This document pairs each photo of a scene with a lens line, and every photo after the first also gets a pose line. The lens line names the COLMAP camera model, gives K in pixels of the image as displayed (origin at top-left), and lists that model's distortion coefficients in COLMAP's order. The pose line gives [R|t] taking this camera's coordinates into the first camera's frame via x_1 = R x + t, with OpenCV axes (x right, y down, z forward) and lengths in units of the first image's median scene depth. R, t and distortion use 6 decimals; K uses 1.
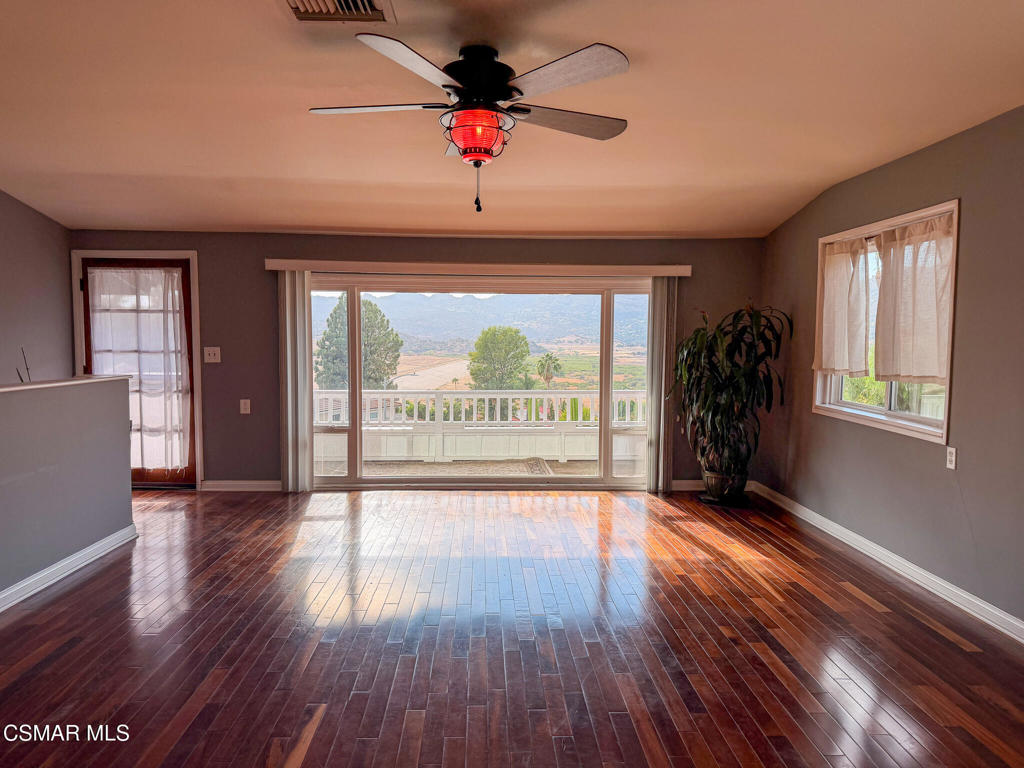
lens RADIAL K [[723.9, 0, 510.2], [0, 723.9, 386.7], [0, 0, 1]] dist [0.013139, 0.000215]
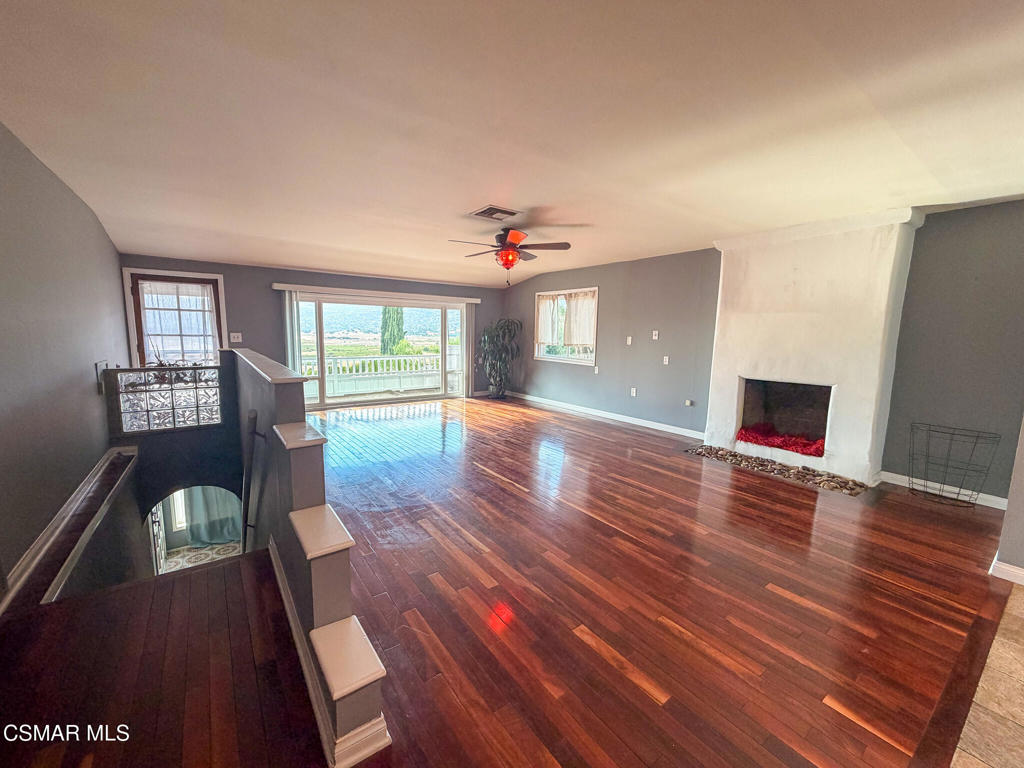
lens RADIAL K [[408.5, 0, 510.6], [0, 408.5, 382.3], [0, 0, 1]] dist [0.001284, 0.000245]
pose [[0.827879, -0.061617, 0.557512, -0.424505], [0.027453, 0.997208, 0.069446, 0.011521], [-0.560235, -0.042188, 0.827259, -0.154504]]
